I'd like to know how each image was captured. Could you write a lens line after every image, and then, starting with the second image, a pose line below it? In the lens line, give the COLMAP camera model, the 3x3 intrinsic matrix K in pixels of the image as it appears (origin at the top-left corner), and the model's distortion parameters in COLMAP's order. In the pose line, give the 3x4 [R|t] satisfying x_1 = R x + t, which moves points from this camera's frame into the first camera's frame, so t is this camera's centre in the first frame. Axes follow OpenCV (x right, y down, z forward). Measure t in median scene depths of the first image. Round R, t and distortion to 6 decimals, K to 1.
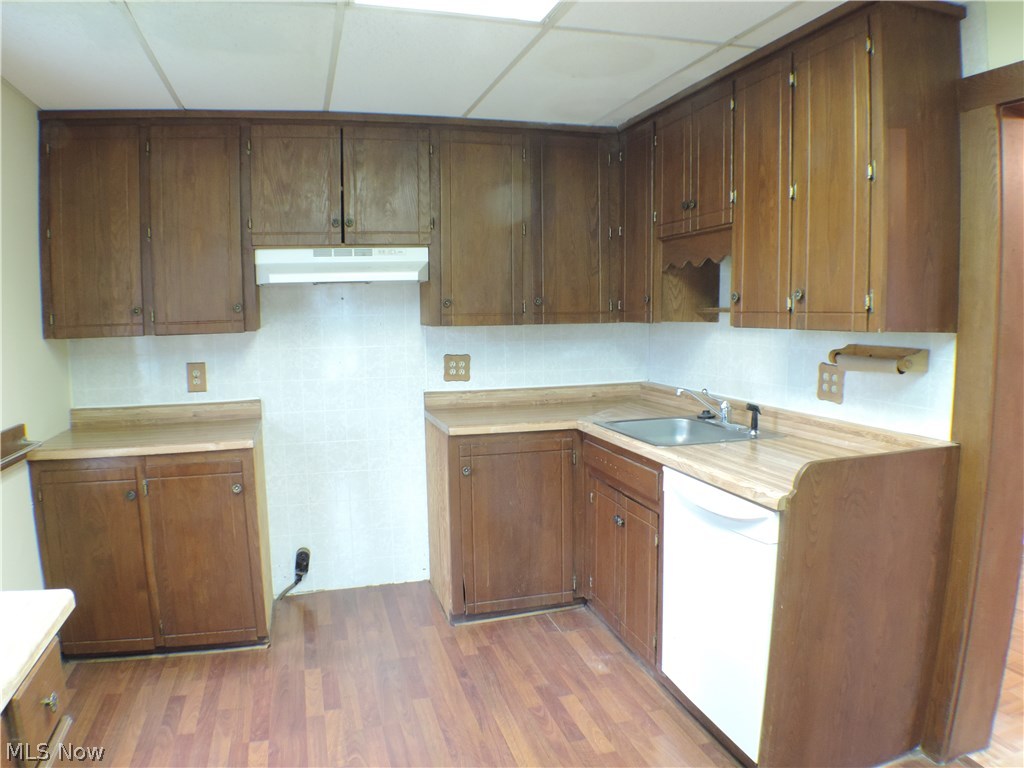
lens RADIAL K [[718.1, 0, 506.7], [0, 718.1, 388.5], [0, 0, 1]] dist [-0.182368, 0.036961]
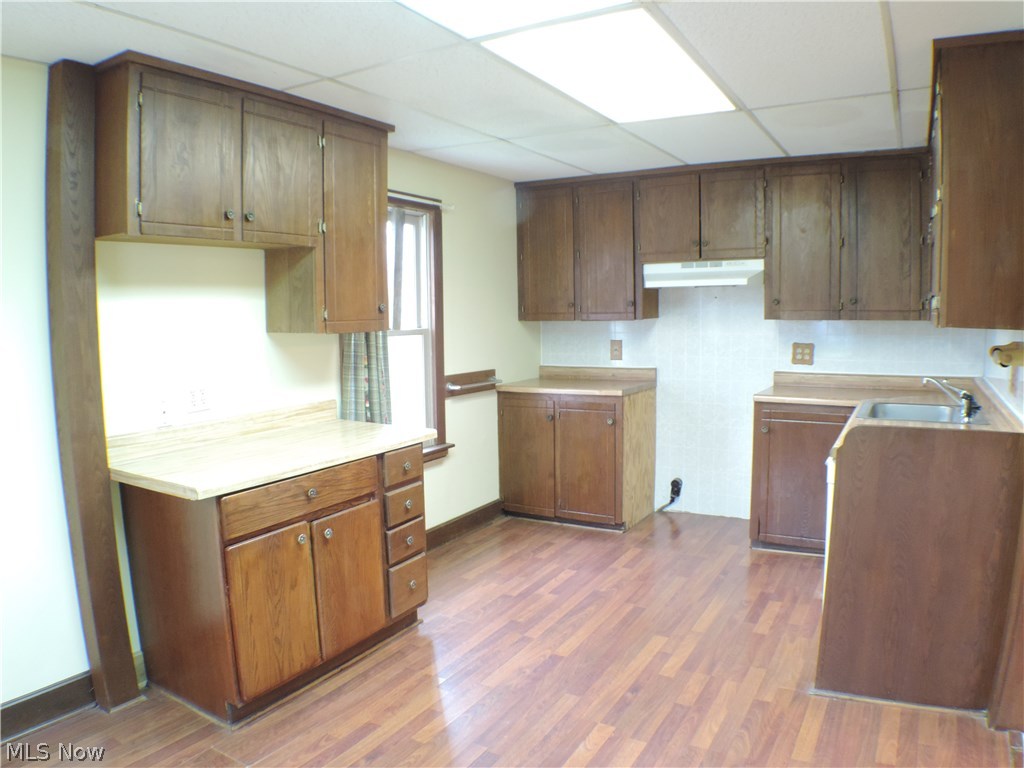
lens RADIAL K [[708.9, 0, 512.0], [0, 708.9, 384.0], [0, 0, 1]] dist [-0.179692, 0.030603]
pose [[0.686196, 0.075678, -0.723470, 0.557374], [-0.069506, 0.996844, 0.038349, 0.015729], [0.724089, 0.023971, 0.689290, -0.223468]]
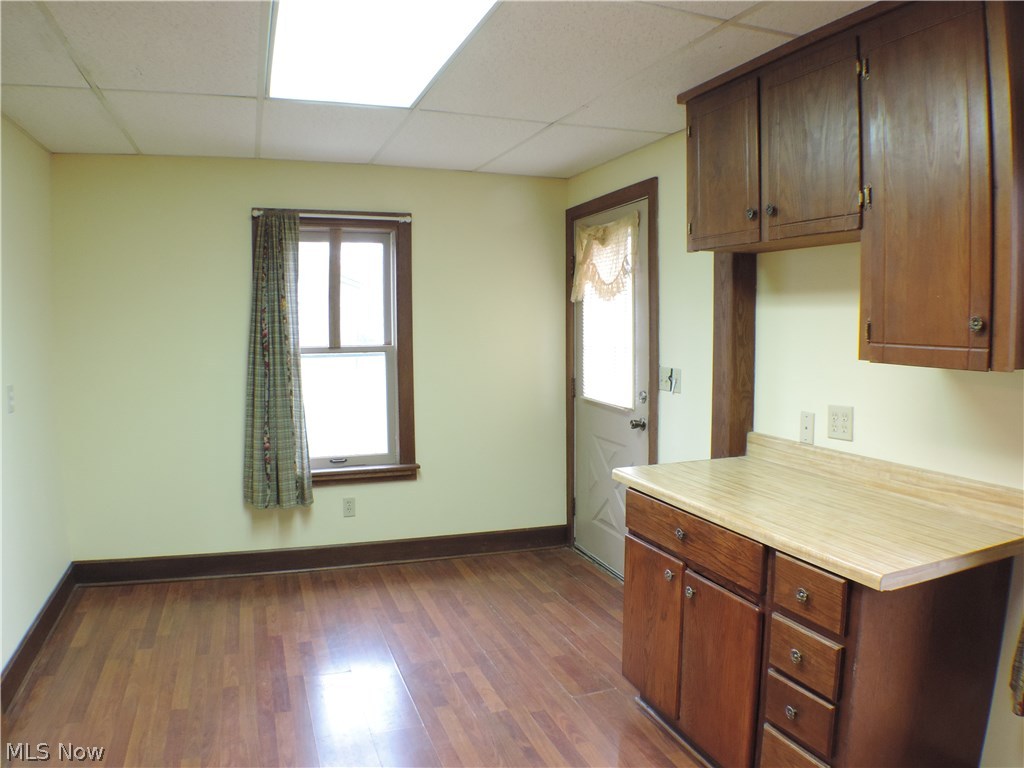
lens RADIAL K [[718.1, 0, 506.7], [0, 718.1, 388.5], [0, 0, 1]] dist [-0.182368, 0.036961]
pose [[-0.997583, 0.020917, -0.066259, 0.019585], [0.007120, 0.979363, 0.201983, -0.104141], [0.069116, 0.201024, -0.977145, 0.866382]]
